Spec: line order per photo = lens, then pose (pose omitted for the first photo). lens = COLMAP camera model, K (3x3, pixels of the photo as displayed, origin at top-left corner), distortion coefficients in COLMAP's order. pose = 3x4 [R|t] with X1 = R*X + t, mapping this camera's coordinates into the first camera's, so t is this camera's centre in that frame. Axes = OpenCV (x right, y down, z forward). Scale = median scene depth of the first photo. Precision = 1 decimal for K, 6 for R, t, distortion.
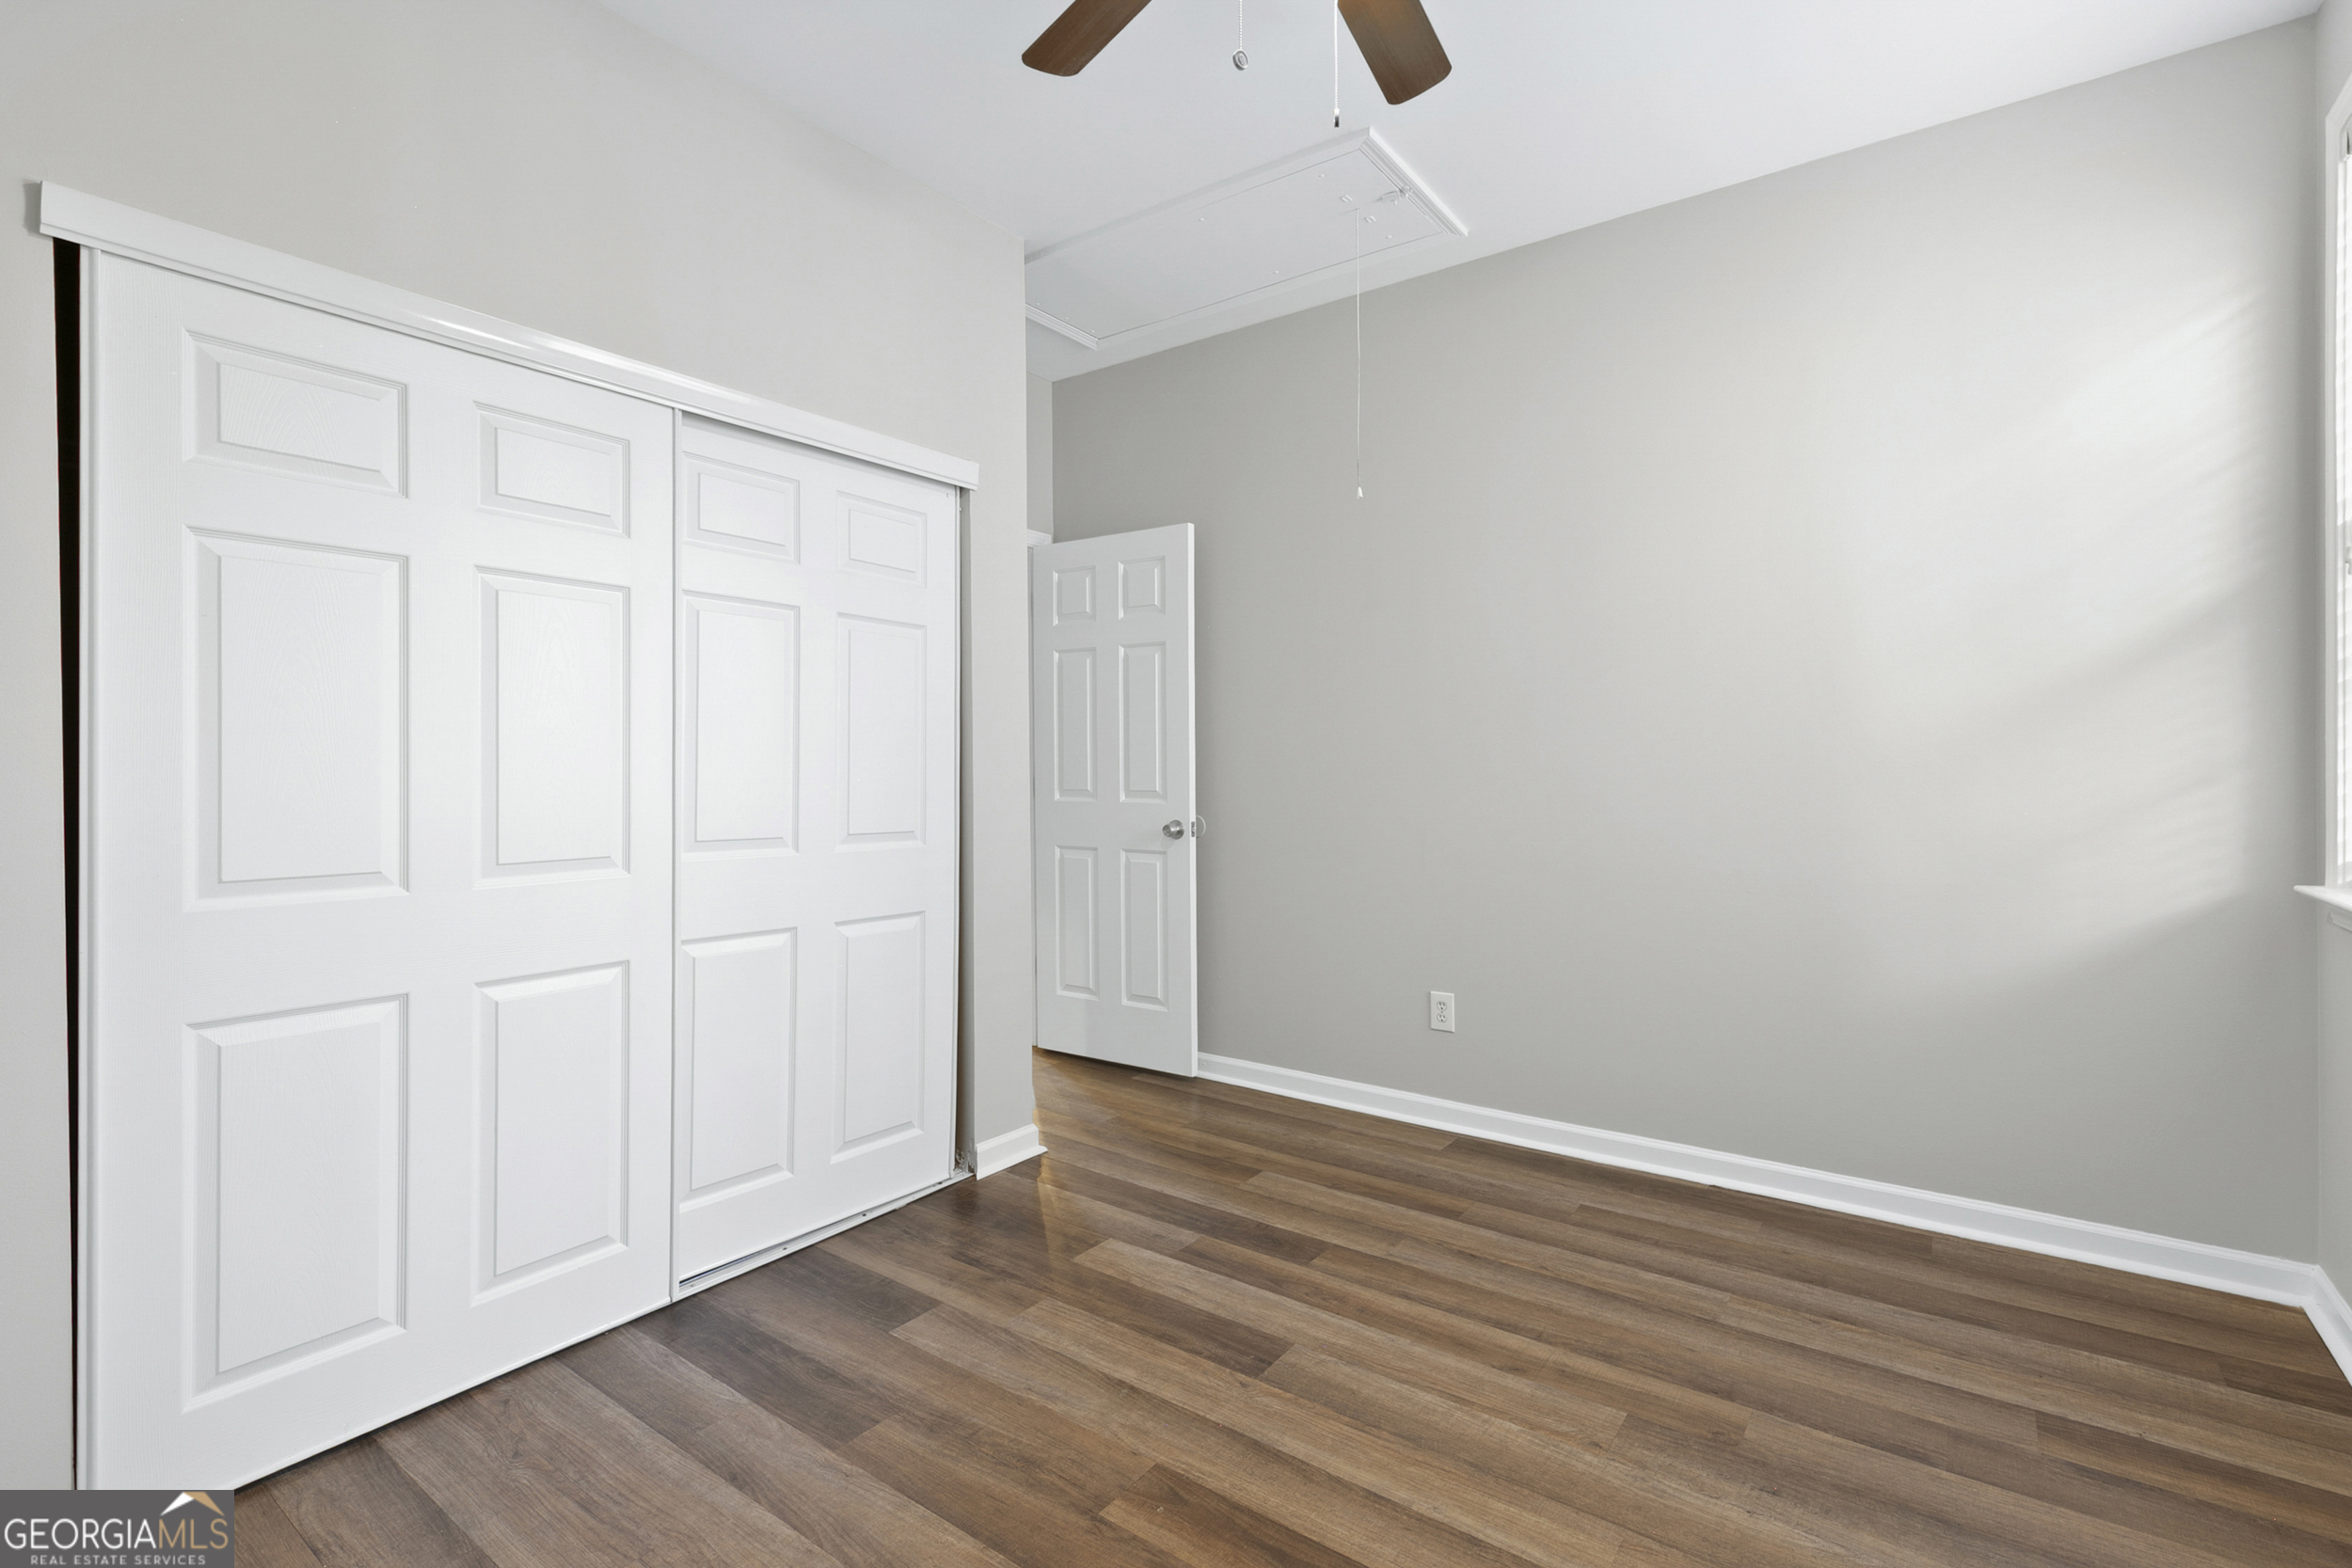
lens RADIAL K [[1080.8, 0, 1192.8], [0, 1080.8, 772.2], [0, 0, 1]] dist [0.037415, 0.000189]
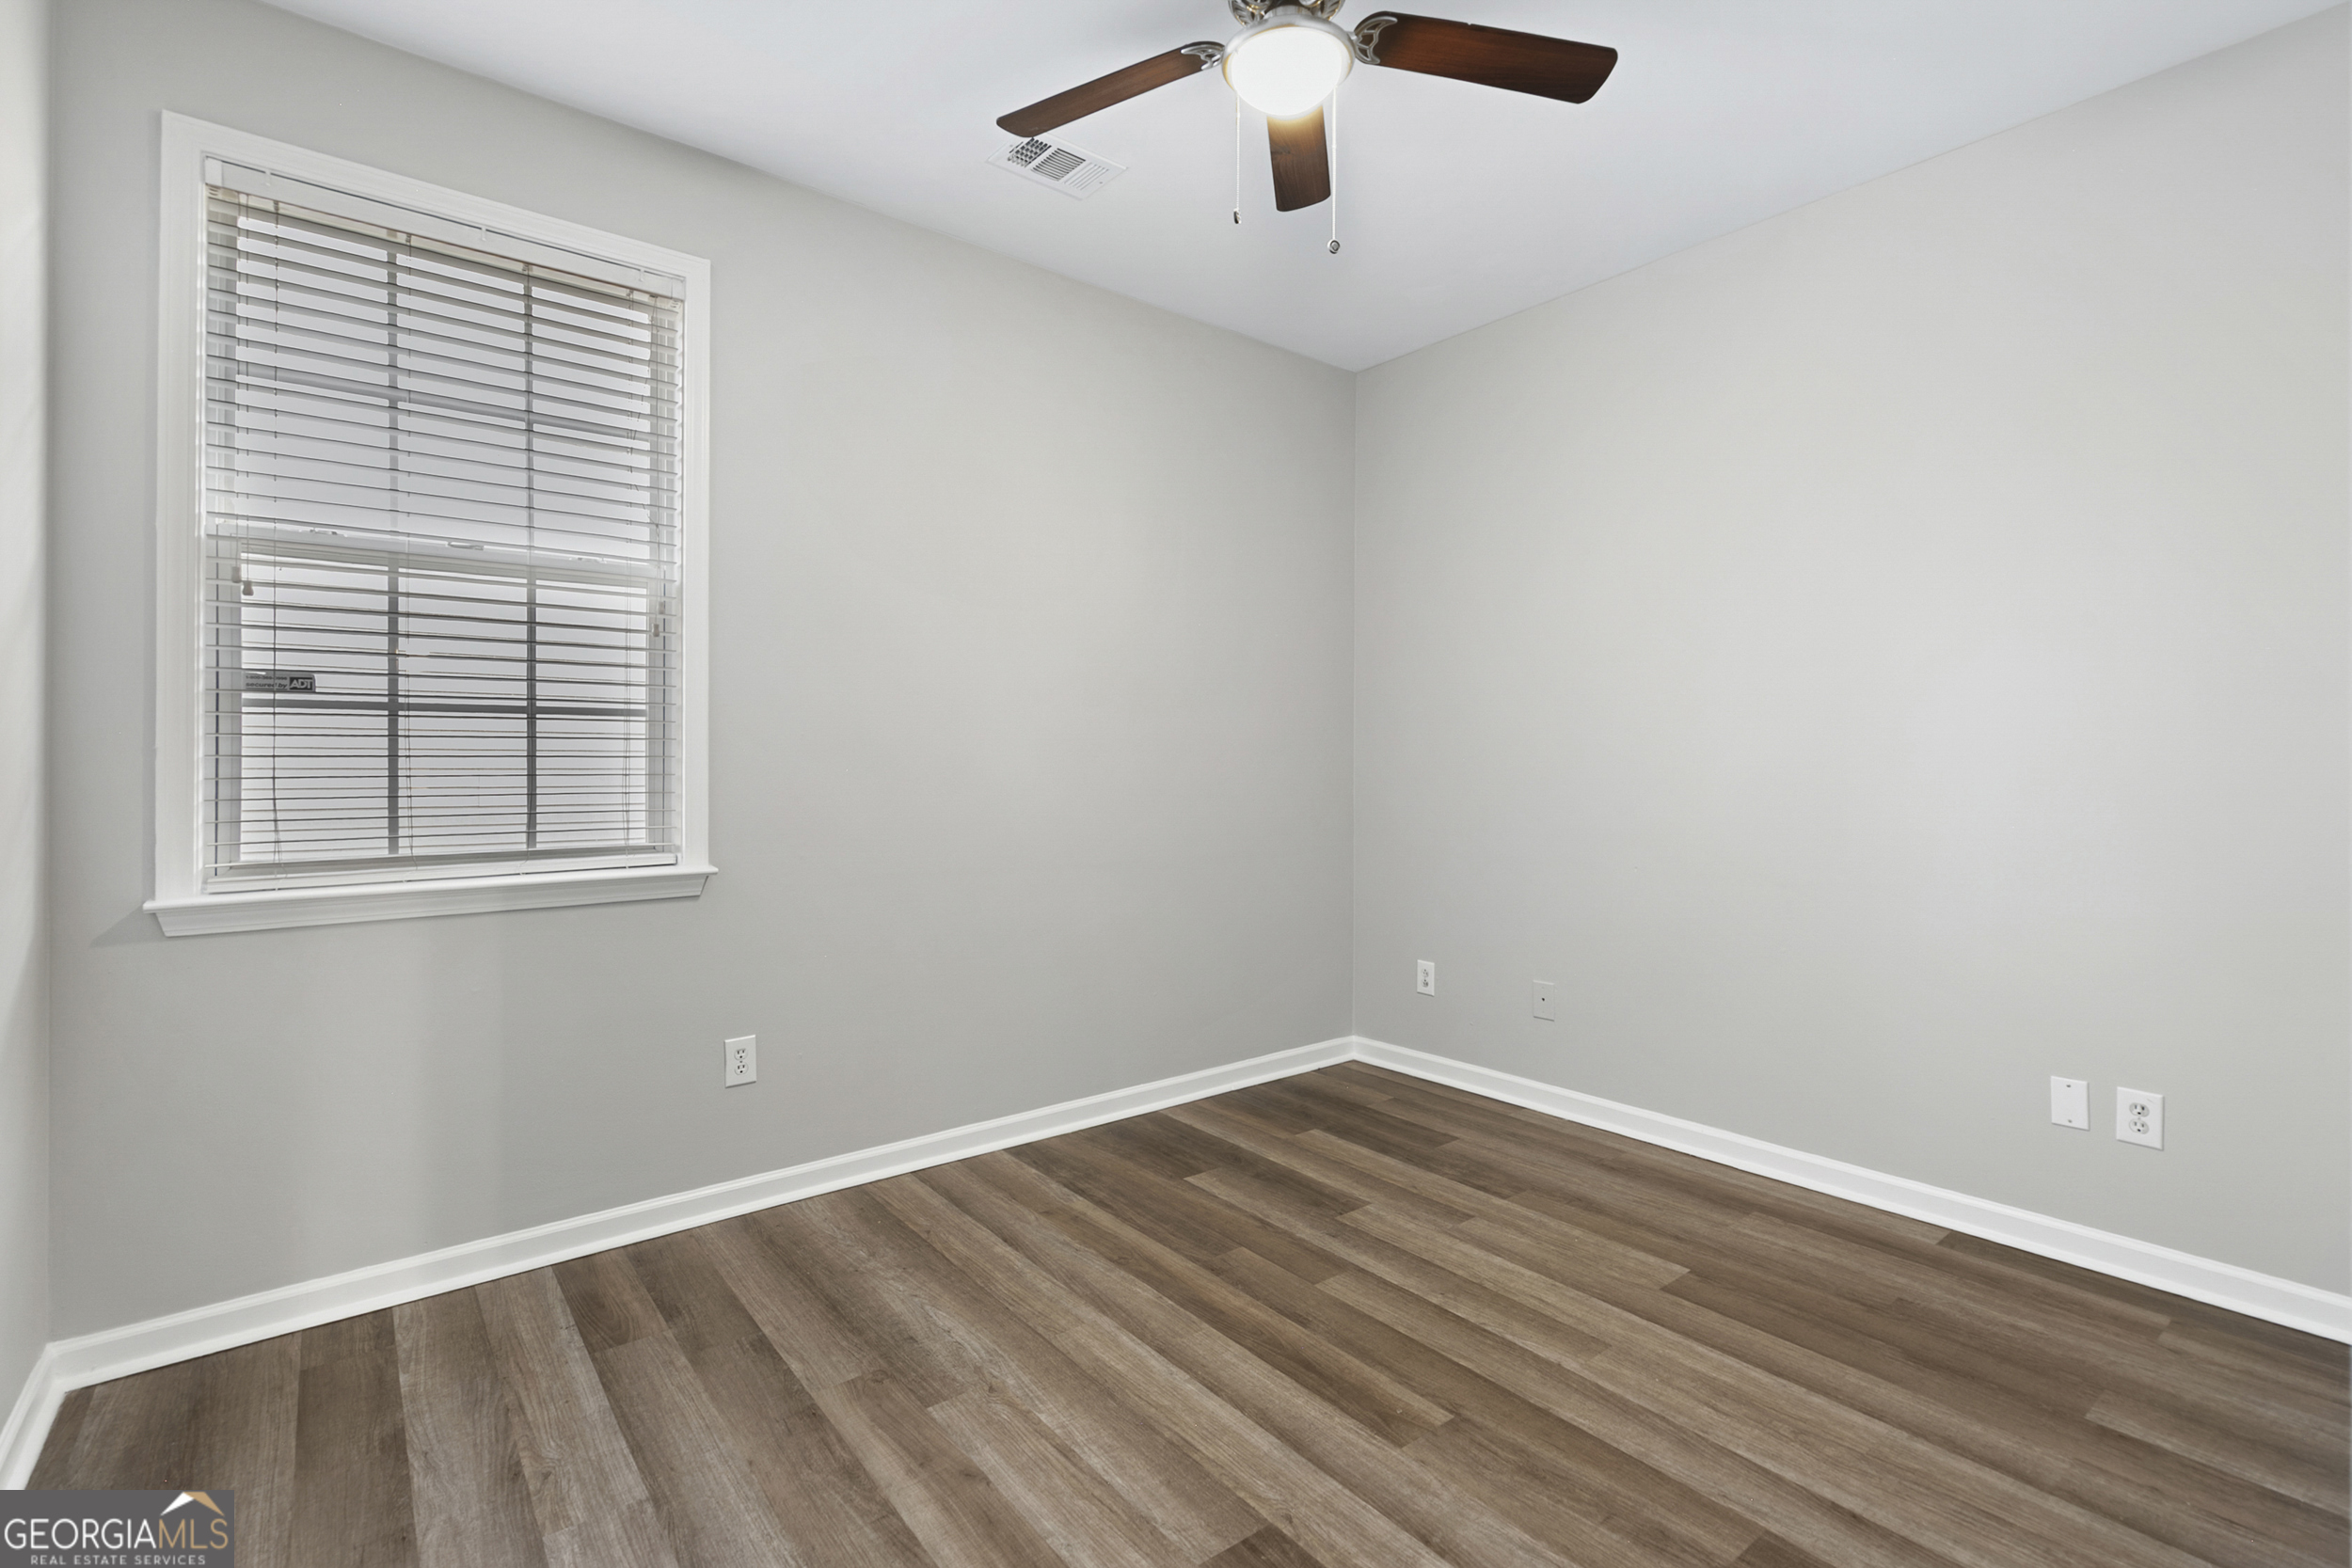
lens RADIAL K [[1080.8, 0, 1192.8], [0, 1080.8, 772.2], [0, 0, 1]] dist [0.037415, 0.000189]
pose [[-0.966435, 0.001441, 0.256908, -0.104861], [0.005060, 0.999897, 0.013425, -0.016283], [-0.256862, 0.014274, -0.966343, 1.939778]]
